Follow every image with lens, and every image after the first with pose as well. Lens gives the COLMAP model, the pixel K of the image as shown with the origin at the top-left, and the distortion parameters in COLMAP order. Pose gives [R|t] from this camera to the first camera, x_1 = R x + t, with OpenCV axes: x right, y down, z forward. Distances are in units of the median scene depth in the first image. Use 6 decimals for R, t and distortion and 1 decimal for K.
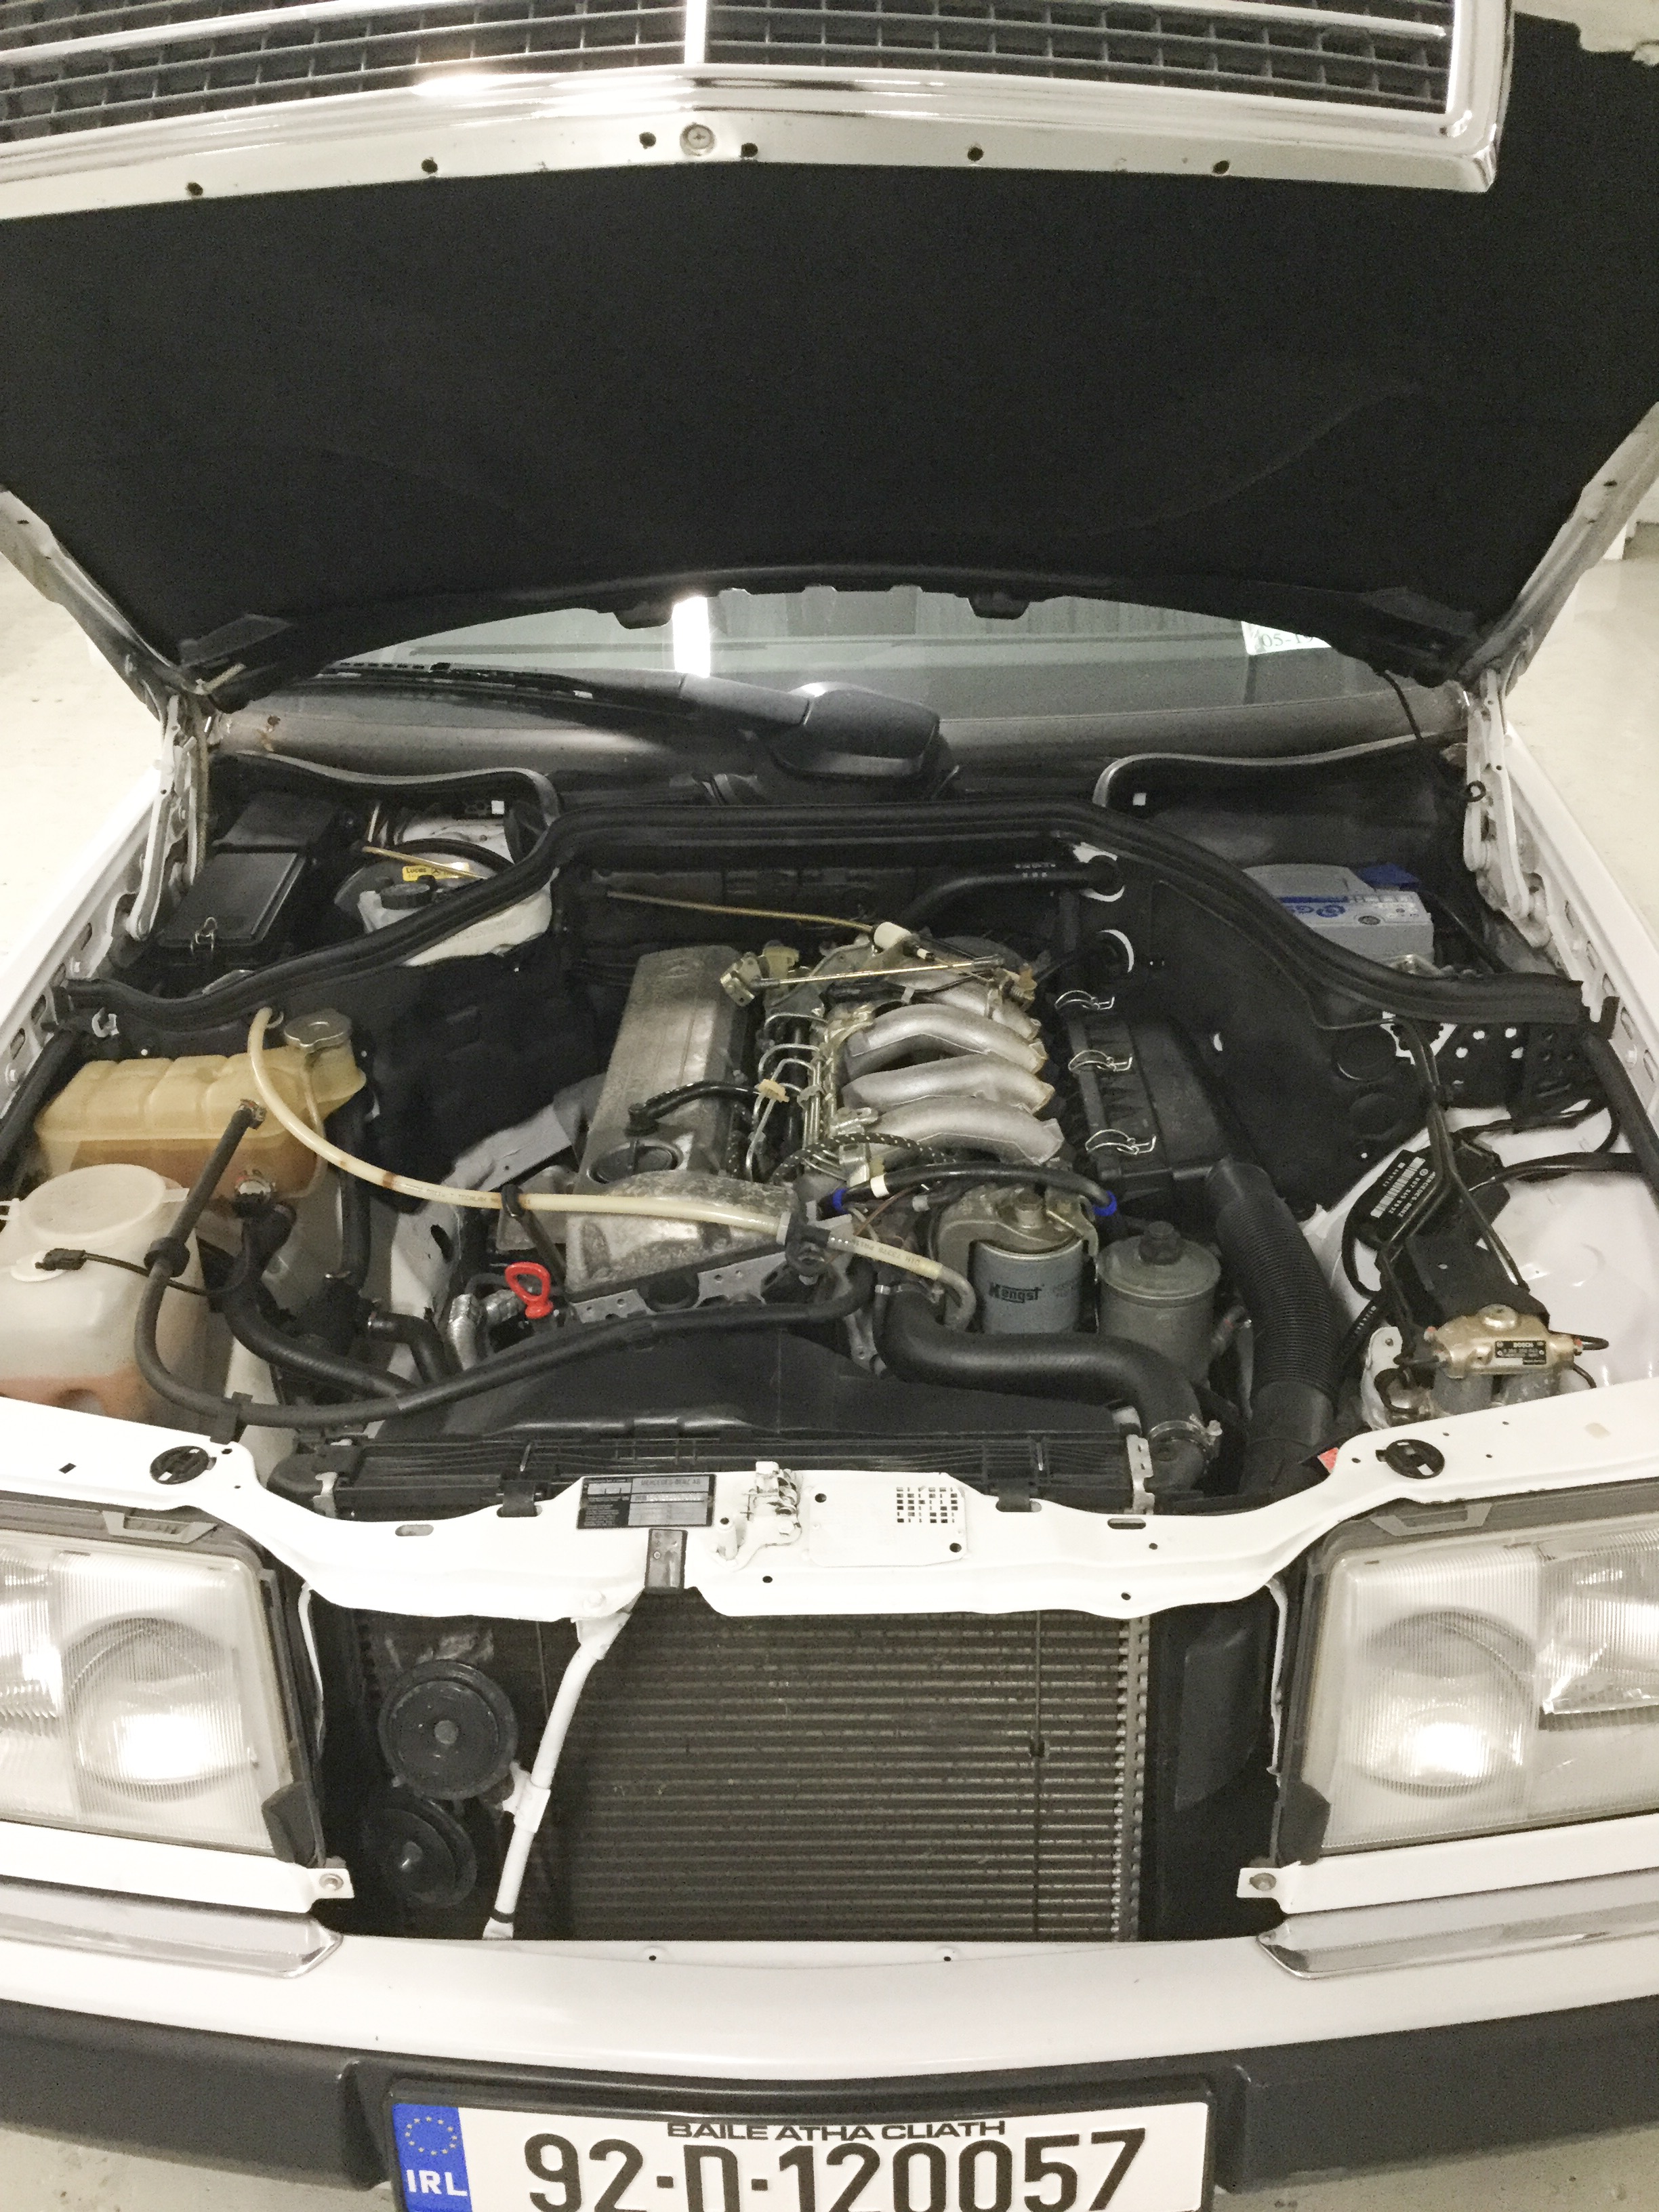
lens RADIAL K [[1921.1, 0, 829.5], [0, 1921.1, 1106.0], [0, 0, 1]] dist [0.105122, -0.348954]
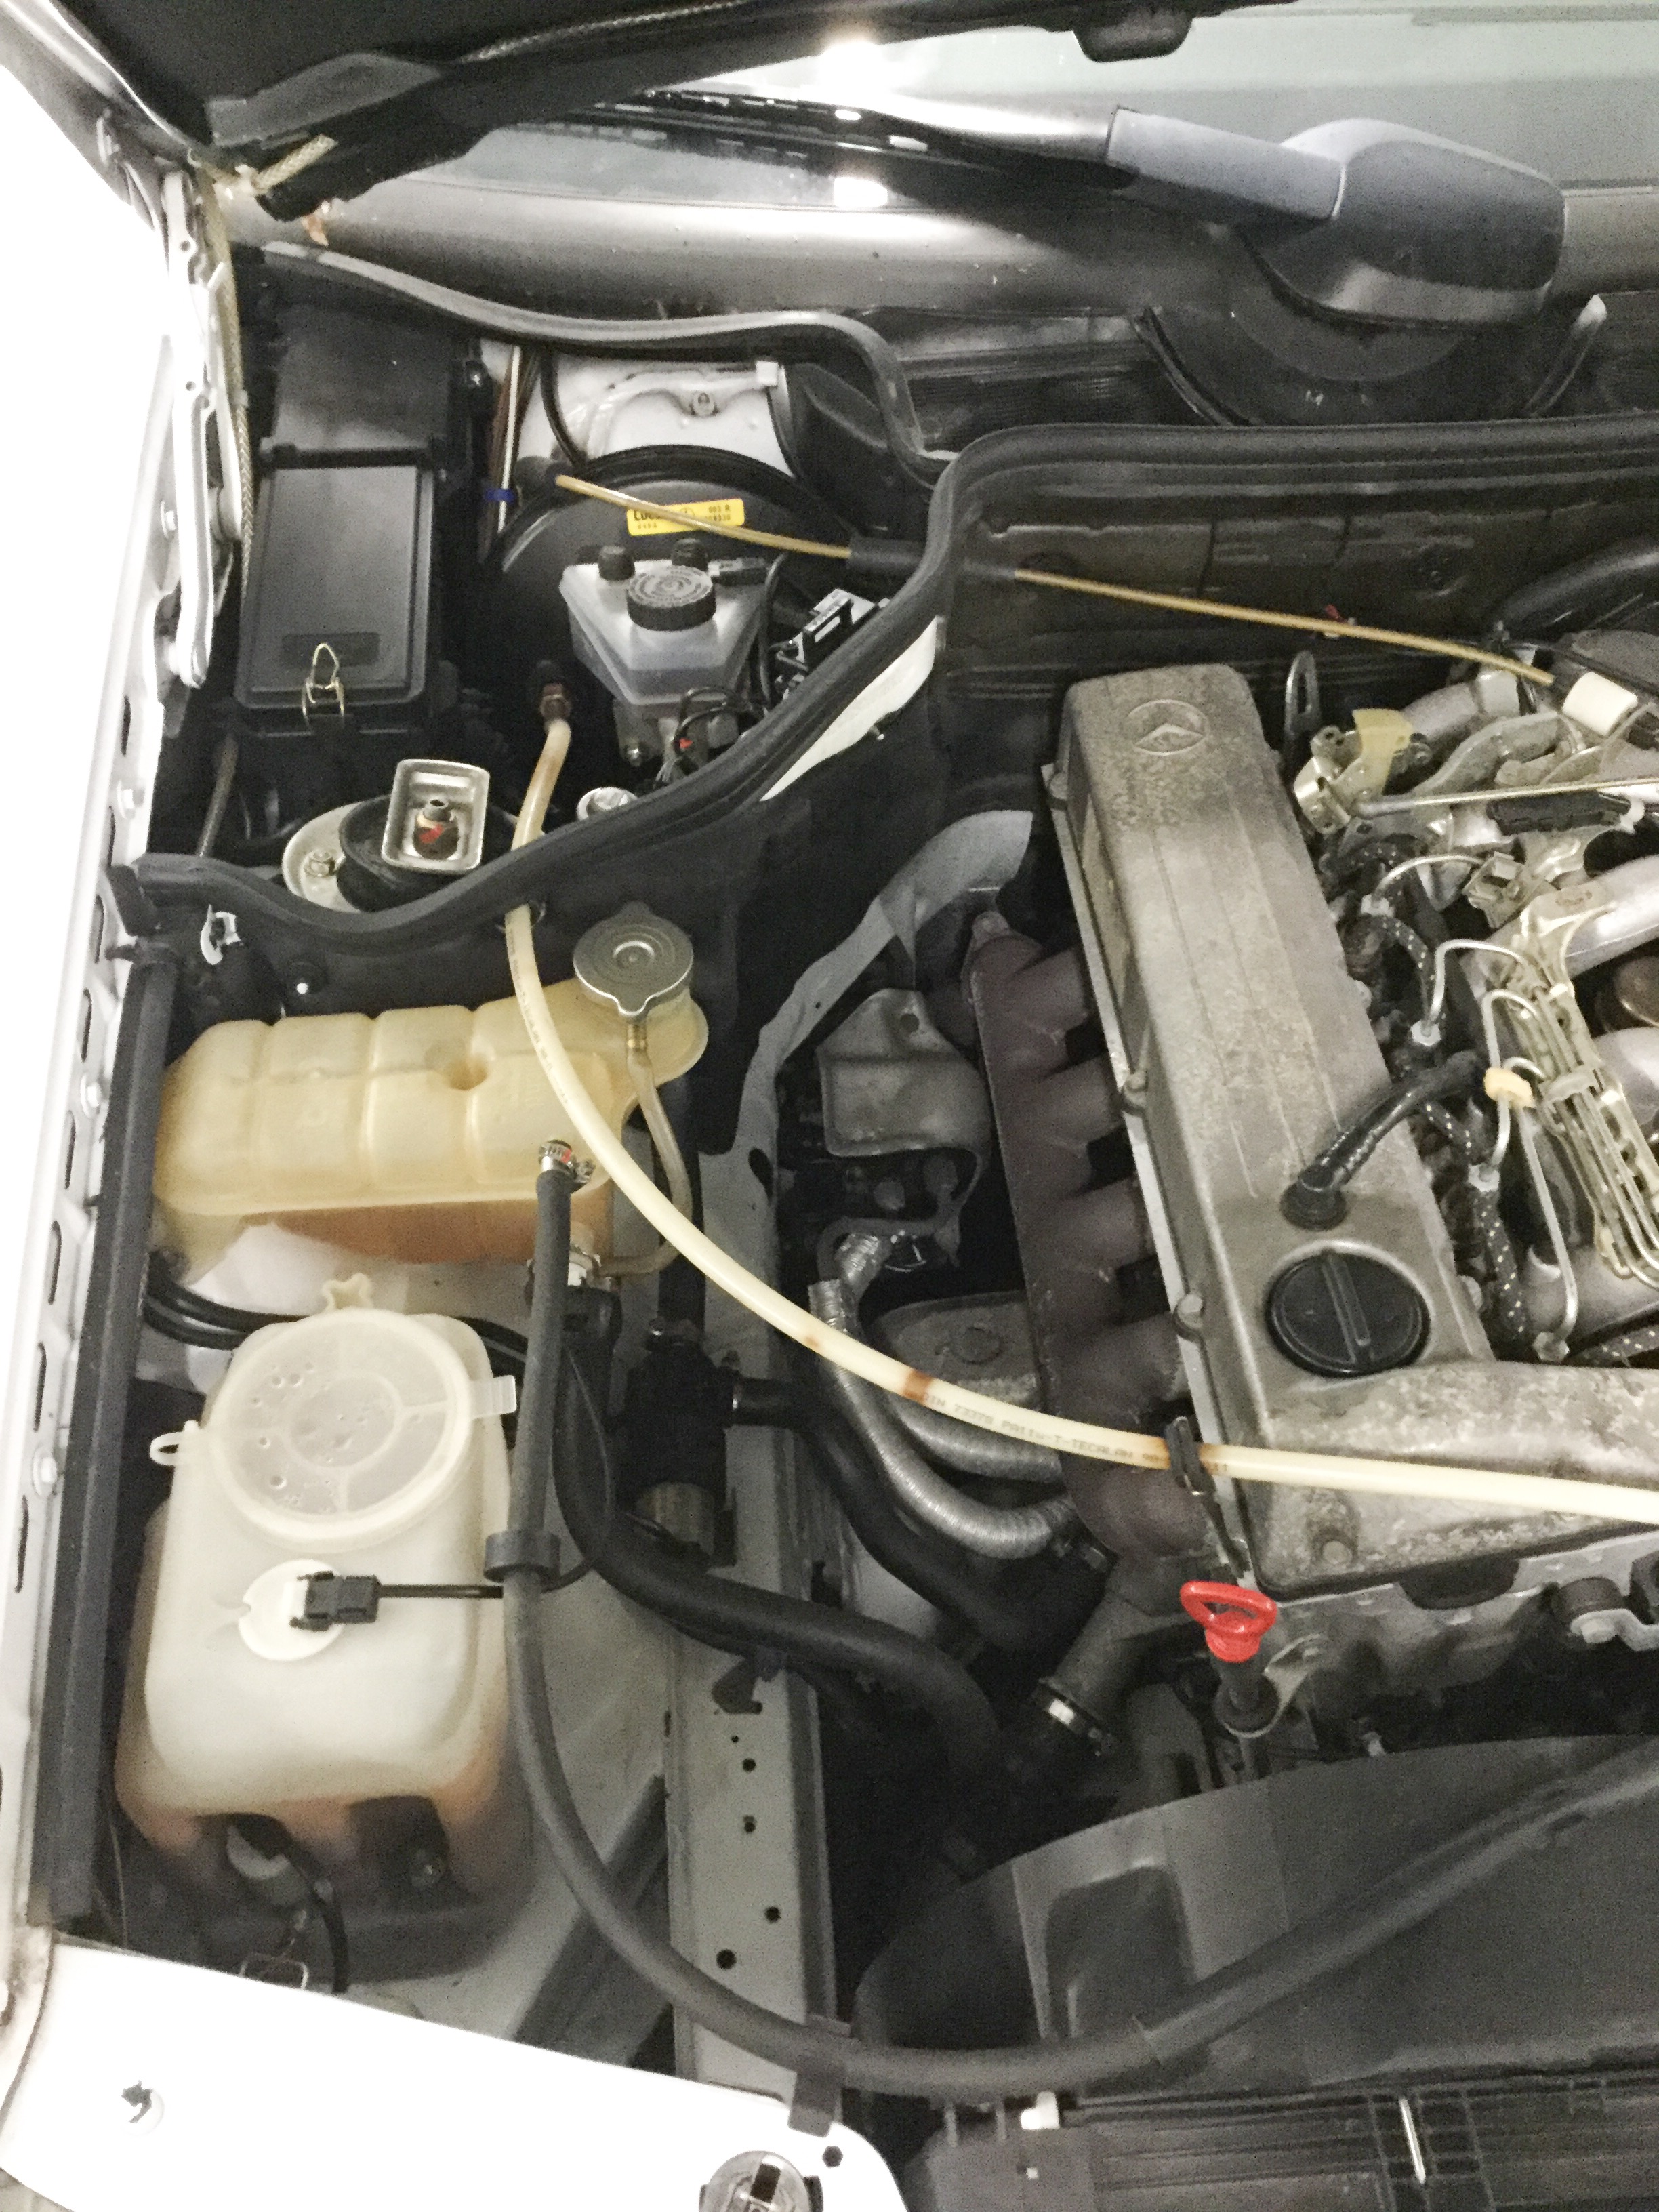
lens RADIAL K [[1997.9, 0, 829.5], [0, 1997.9, 1106.0], [0, 0, 1]] dist [0.111743, -0.198709]
pose [[0.996167, -0.045962, 0.074420, -0.227515], [0.016558, 0.934523, 0.355517, -0.180574], [-0.085888, -0.352922, 0.931702, 0.402905]]
